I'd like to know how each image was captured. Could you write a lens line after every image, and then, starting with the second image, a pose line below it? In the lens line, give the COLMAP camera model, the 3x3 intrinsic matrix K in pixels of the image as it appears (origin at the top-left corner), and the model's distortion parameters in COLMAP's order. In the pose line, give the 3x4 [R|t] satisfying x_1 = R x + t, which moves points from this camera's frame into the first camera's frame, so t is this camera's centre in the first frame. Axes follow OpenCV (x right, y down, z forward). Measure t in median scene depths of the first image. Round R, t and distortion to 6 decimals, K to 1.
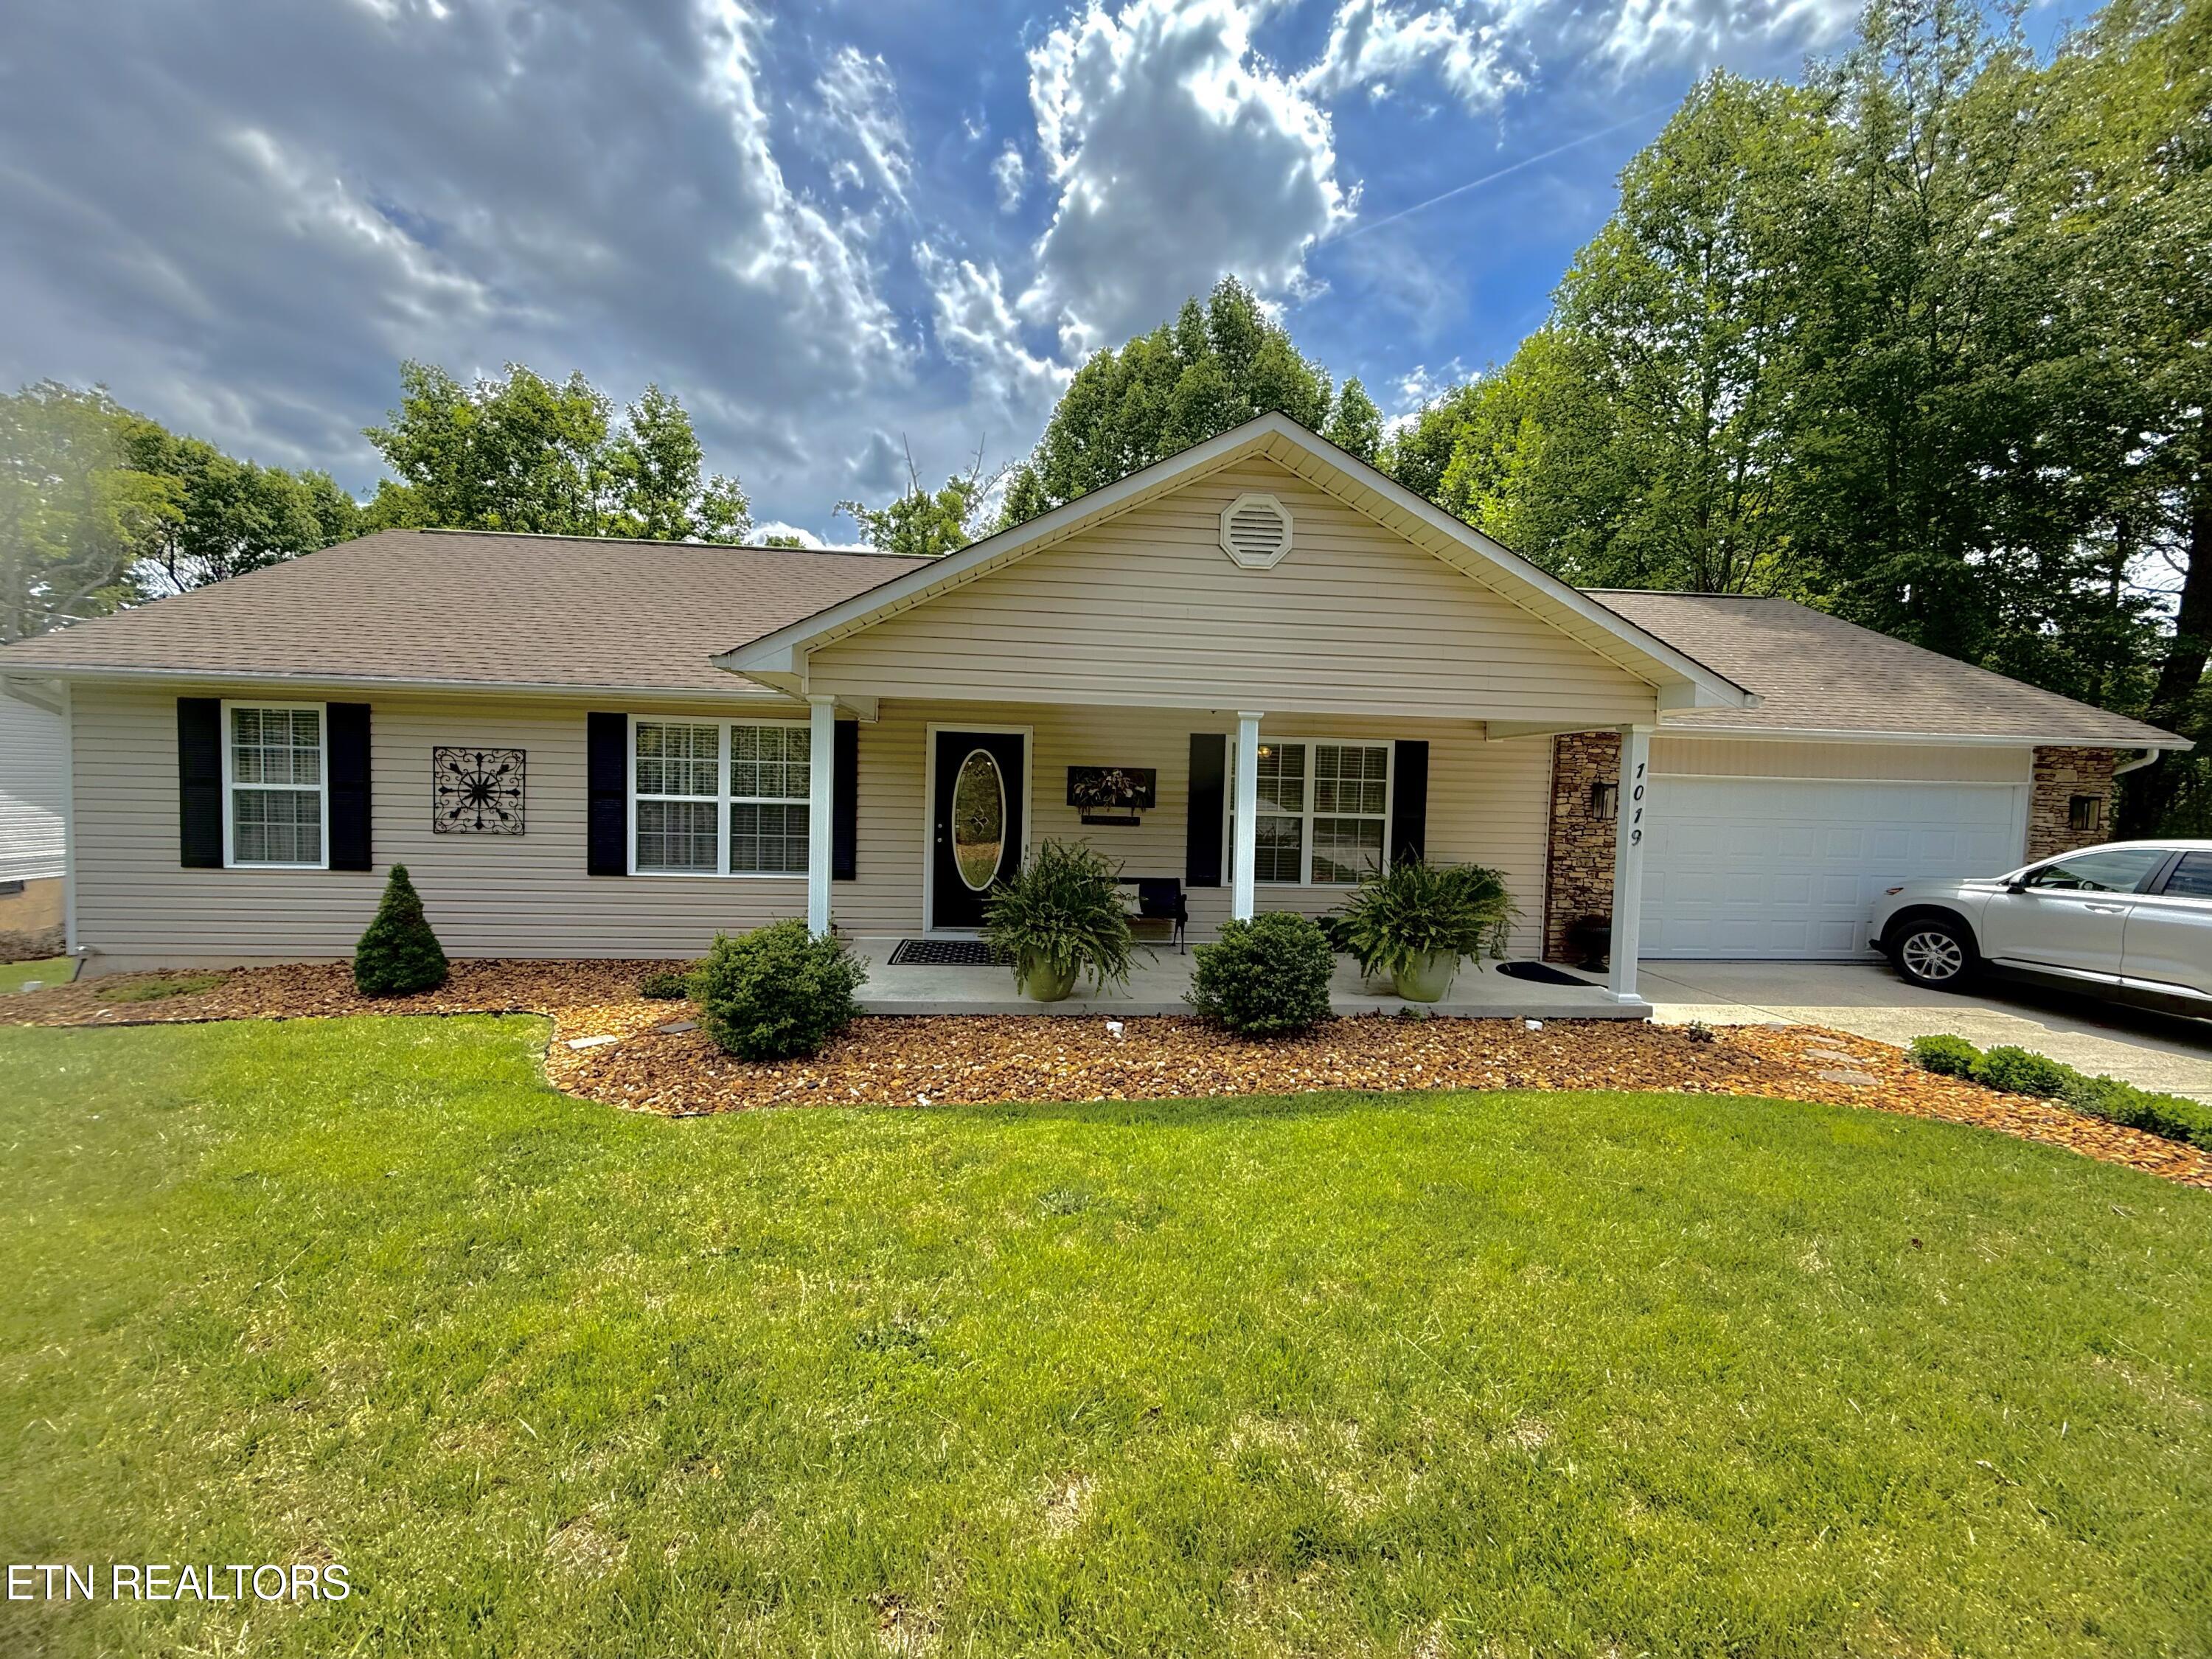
lens RADIAL K [[884.5, 0, 1098.8], [0, 884.5, 827.9], [0, 0, 1]] dist [-0.001235, -0.000420]
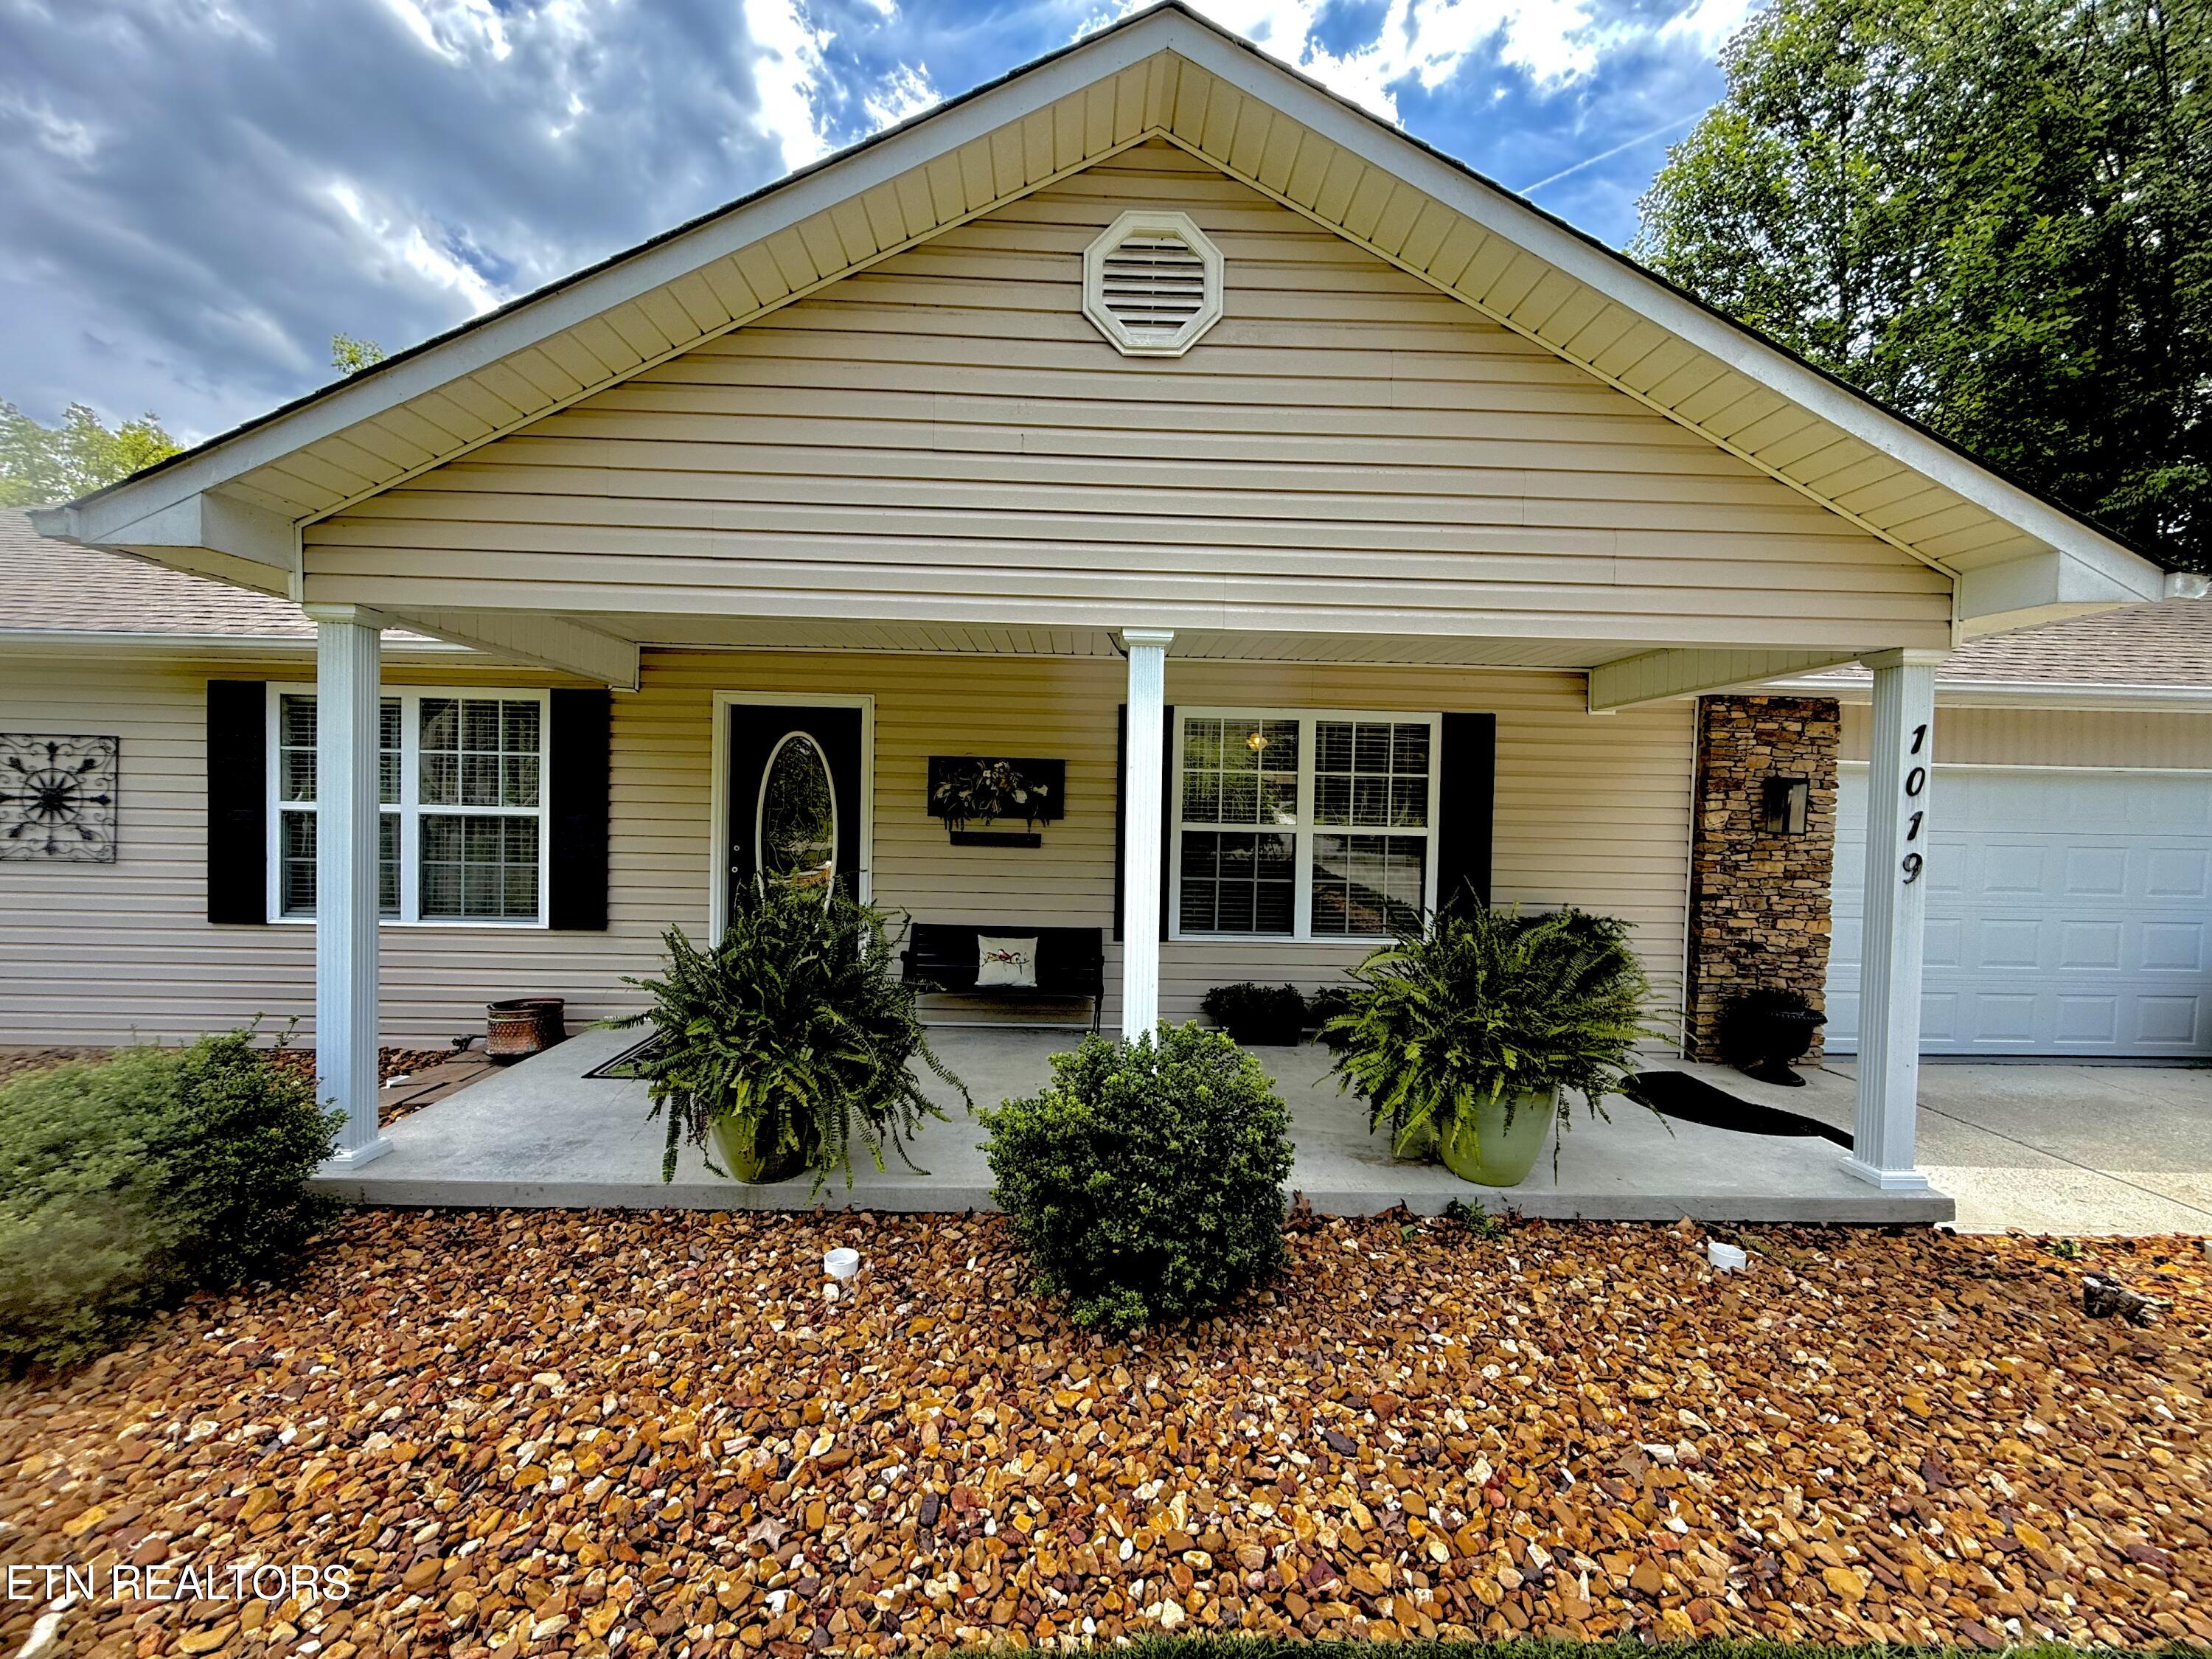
lens RADIAL K [[880.3, 0, 1104.3], [0, 880.3, 825.8], [0, 0, 1]] dist [0.003654, 0.000039]
pose [[0.998079, -0.003975, -0.061826, 0.137310], [0.002436, 0.999686, -0.024948, -0.001800], [0.061906, 0.024749, 0.997775, 0.369931]]
